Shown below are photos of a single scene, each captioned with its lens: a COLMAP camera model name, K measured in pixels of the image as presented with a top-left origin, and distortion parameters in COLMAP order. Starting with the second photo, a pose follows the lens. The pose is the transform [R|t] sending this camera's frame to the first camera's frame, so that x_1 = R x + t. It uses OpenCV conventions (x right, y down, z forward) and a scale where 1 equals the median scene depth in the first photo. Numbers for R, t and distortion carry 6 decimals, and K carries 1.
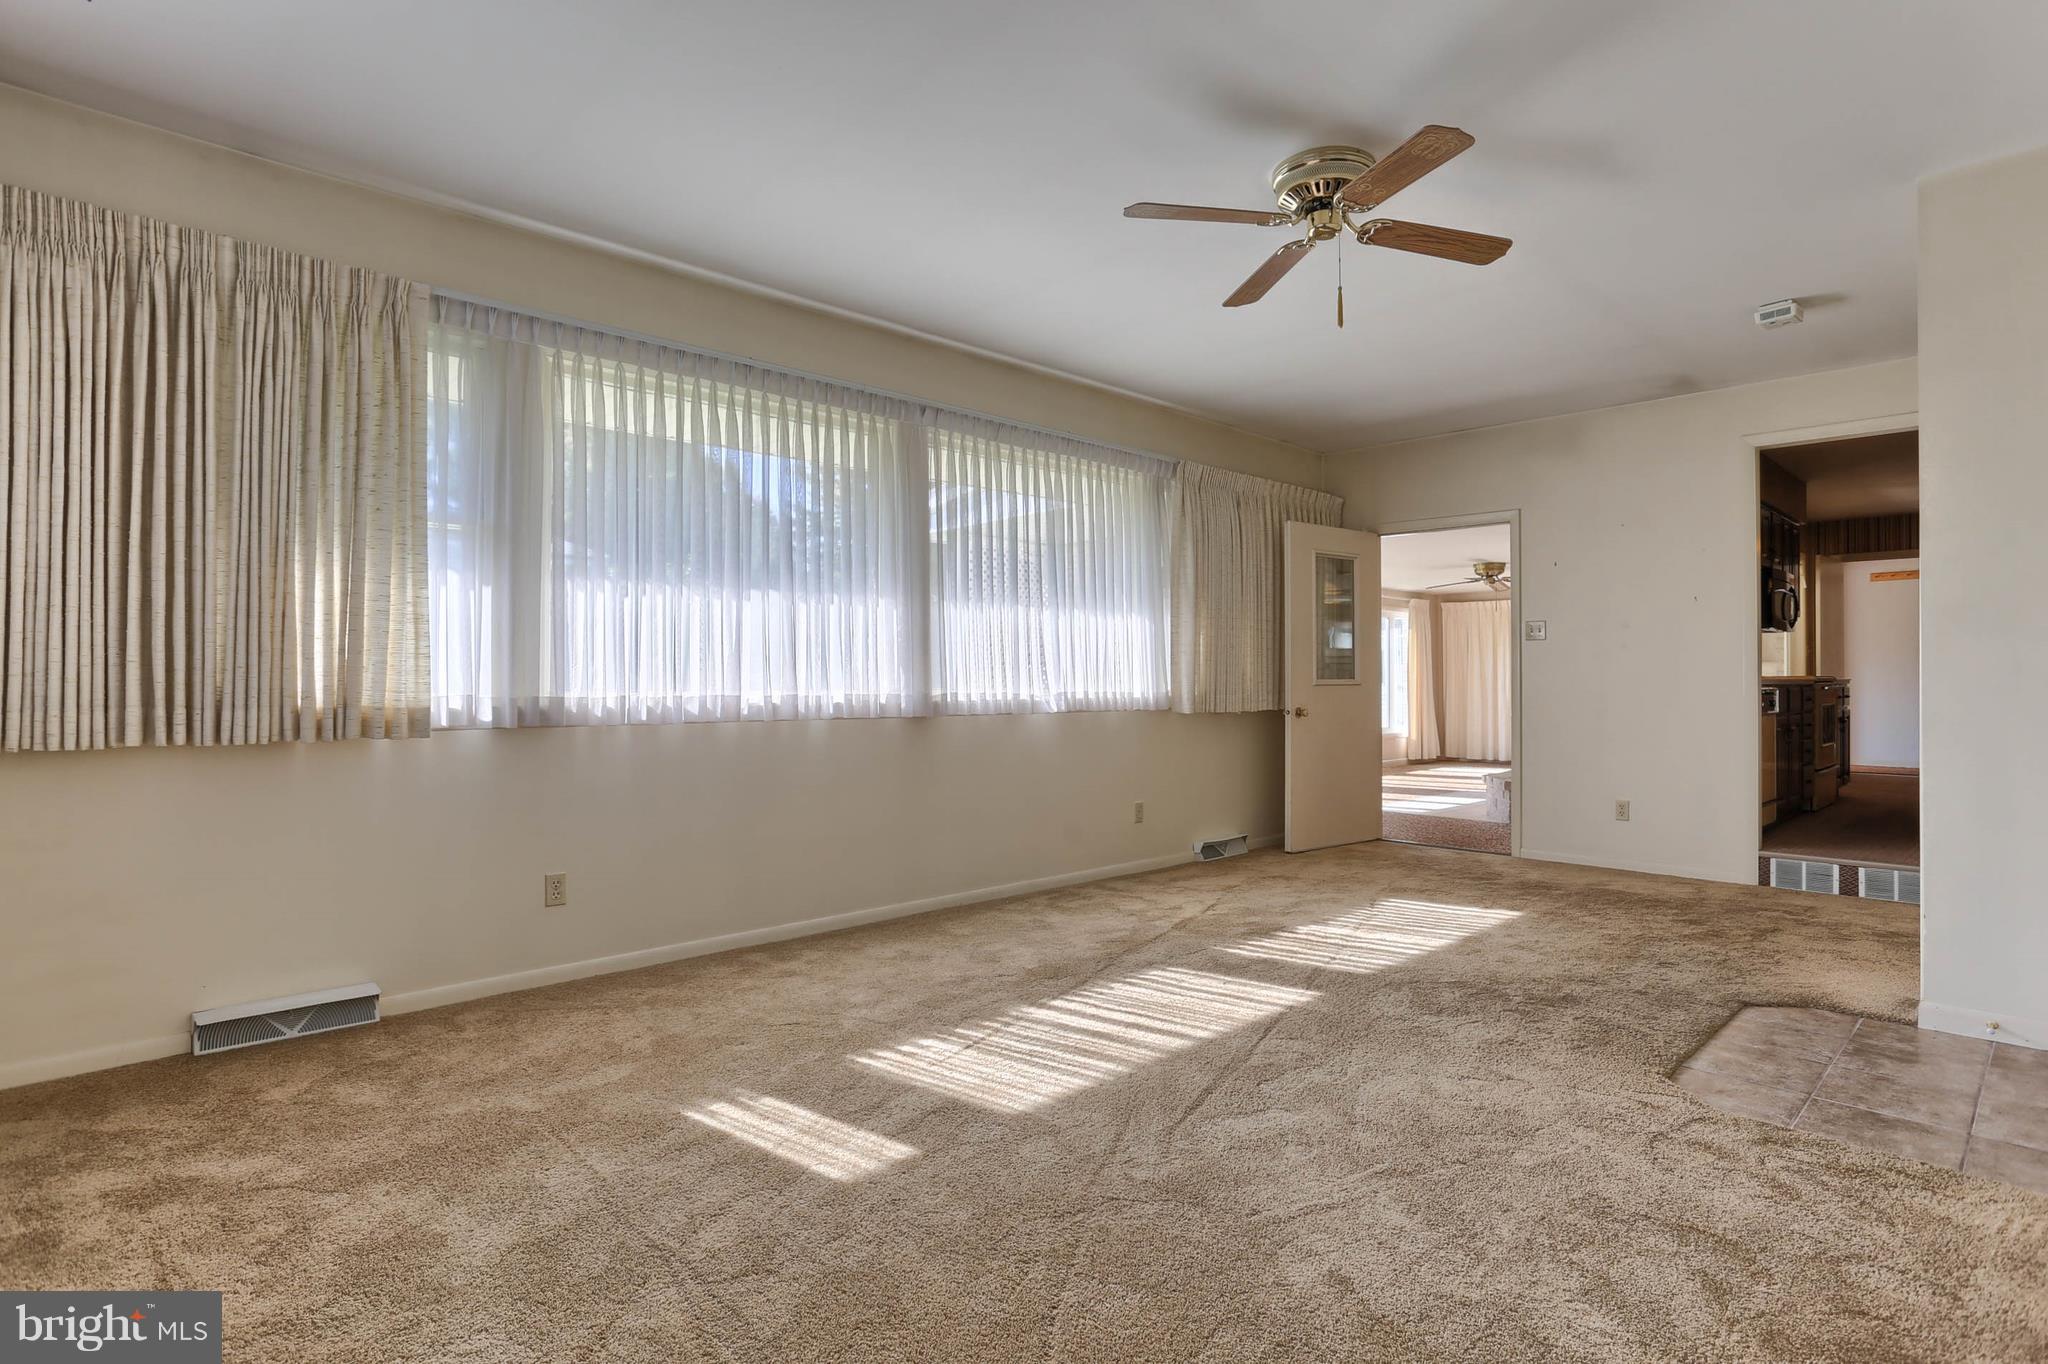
lens RADIAL K [[1106.3, 0, 1033.4], [0, 1106.3, 674.4], [0, 0, 1]] dist [-0.056202, 0.028300]
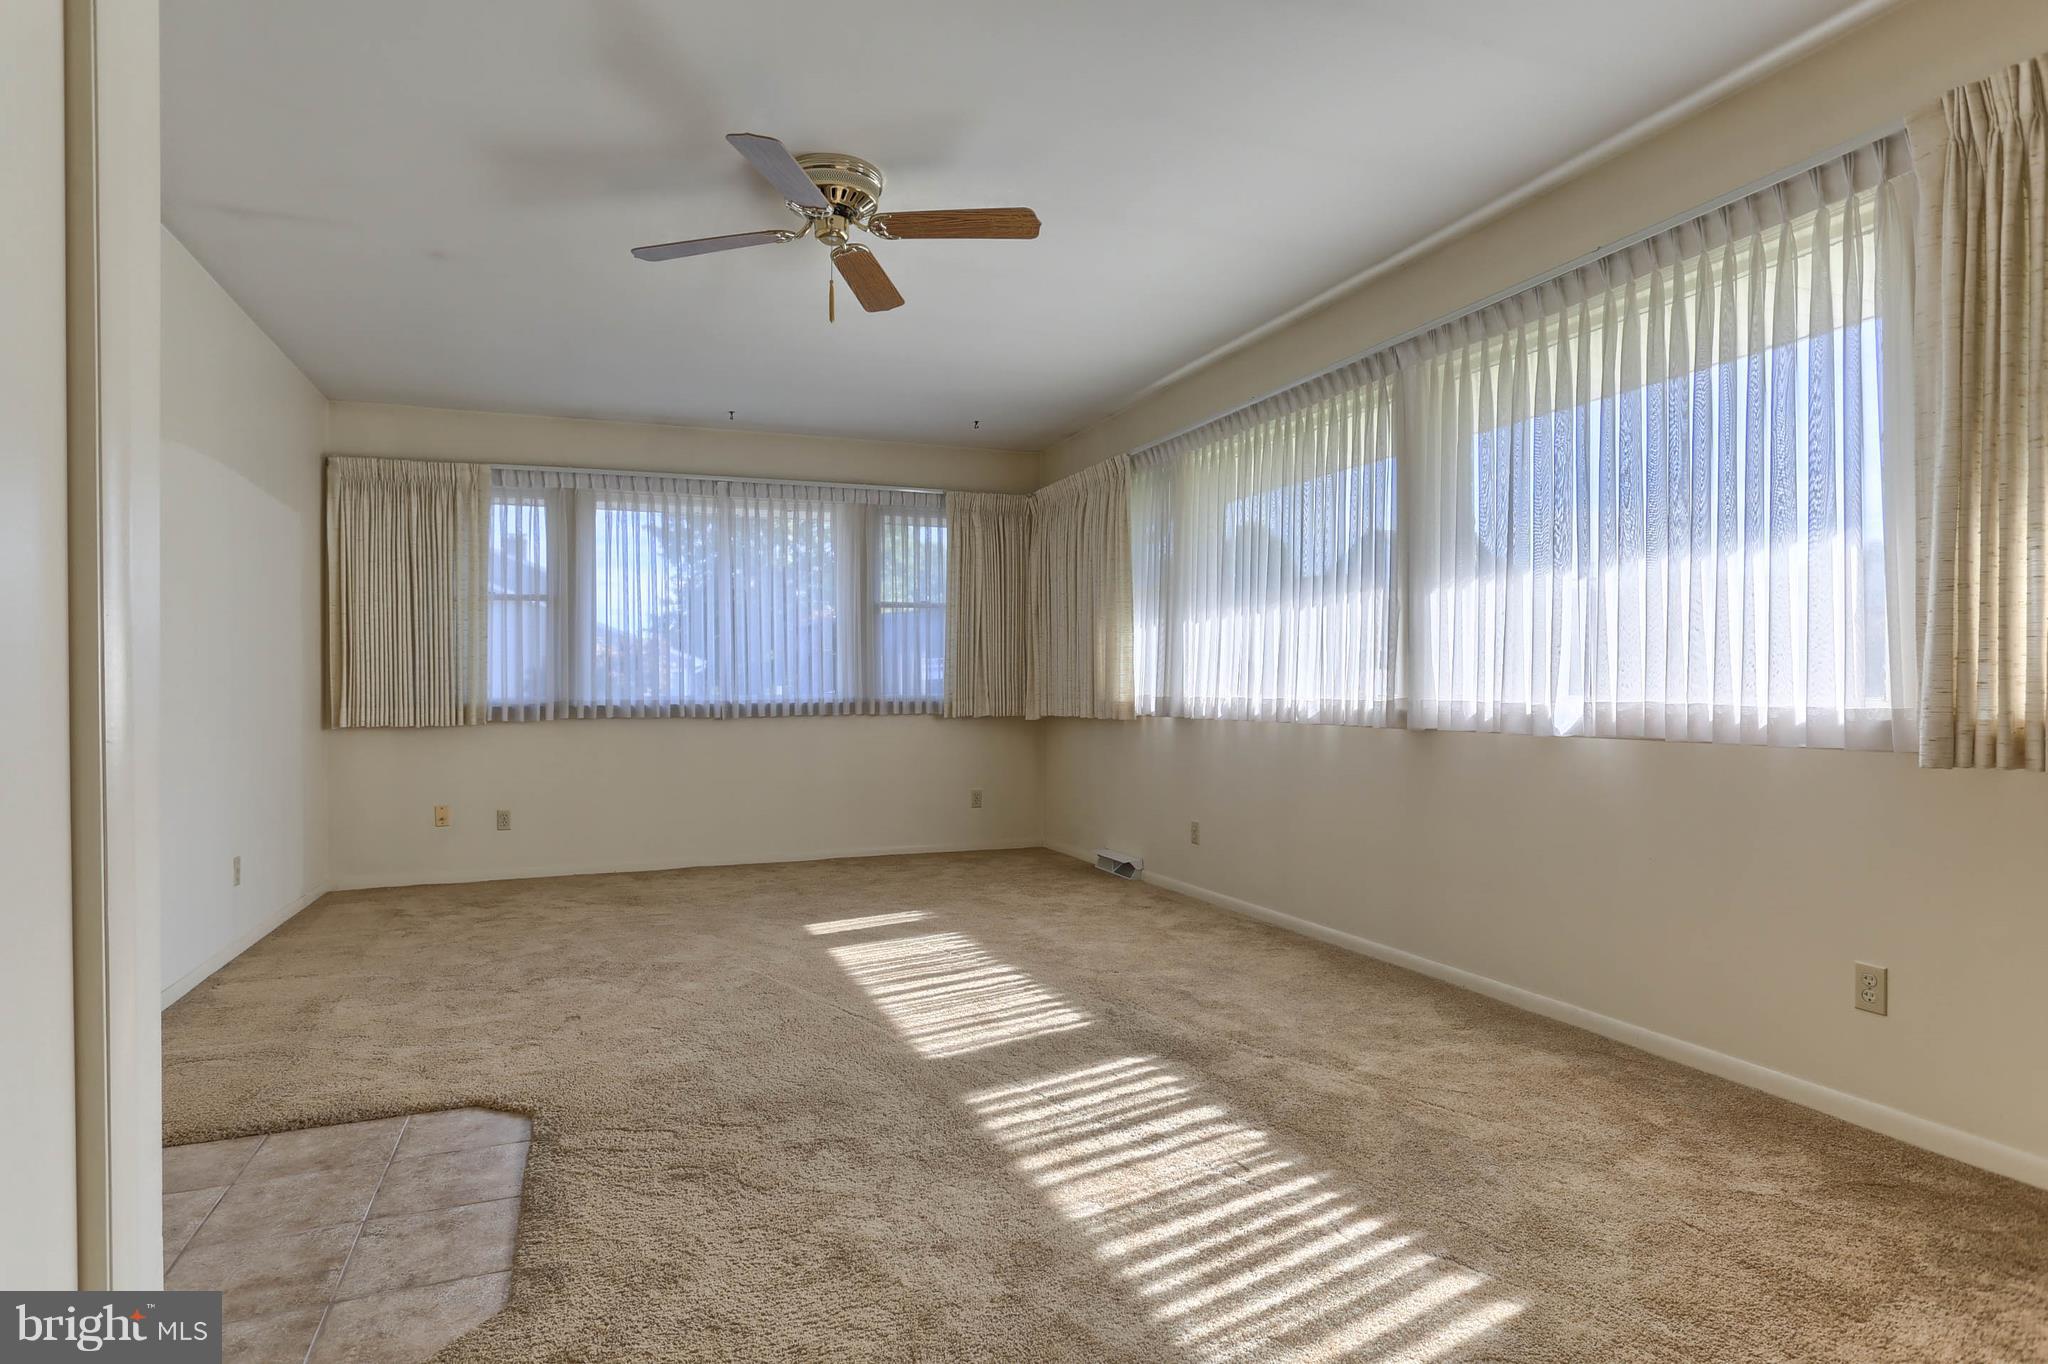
lens RADIAL K [[1082.1, 0, 1042.6], [0, 1082.1, 675.3], [0, 0, 1]] dist [-0.056900, 0.028624]
pose [[-0.334826, -0.006282, -0.942259, 0.881905], [0.011945, 0.999869, -0.010911, 0.003573], [0.942204, -0.014908, -0.334707, 1.171854]]
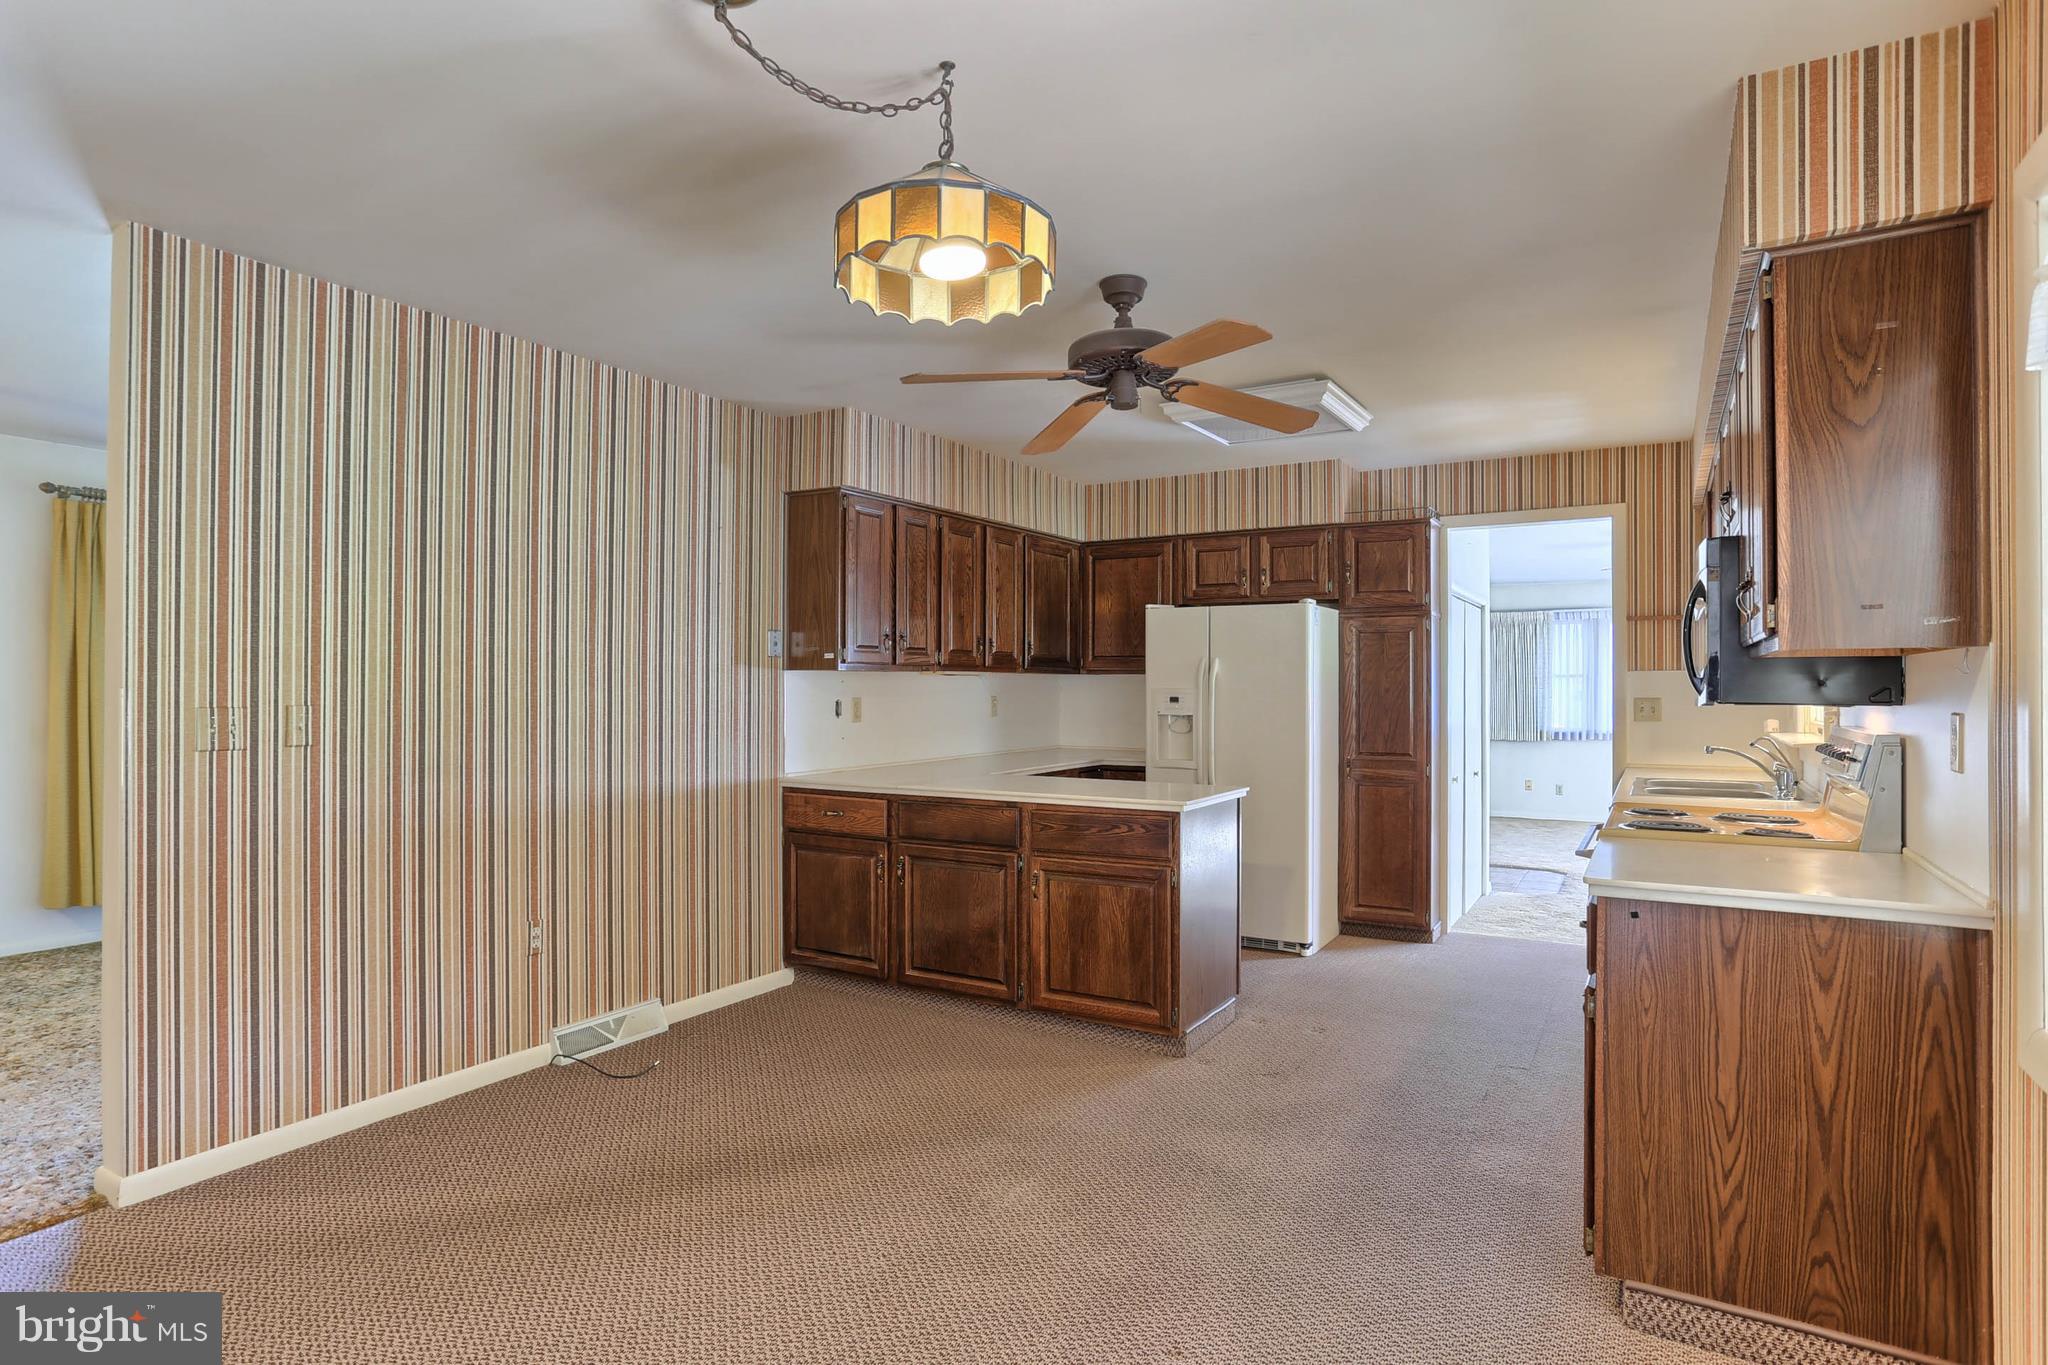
lens RADIAL K [[1085.2, 0, 1031.9], [0, 1085.2, 676.2], [0, 0, 1]] dist [-0.042838, 0.000664]
pose [[-0.954625, -0.007383, -0.297718, 1.981347], [-0.003368, 0.999896, -0.013996, -0.083247], [0.297791, -0.012358, -0.954551, 2.337641]]
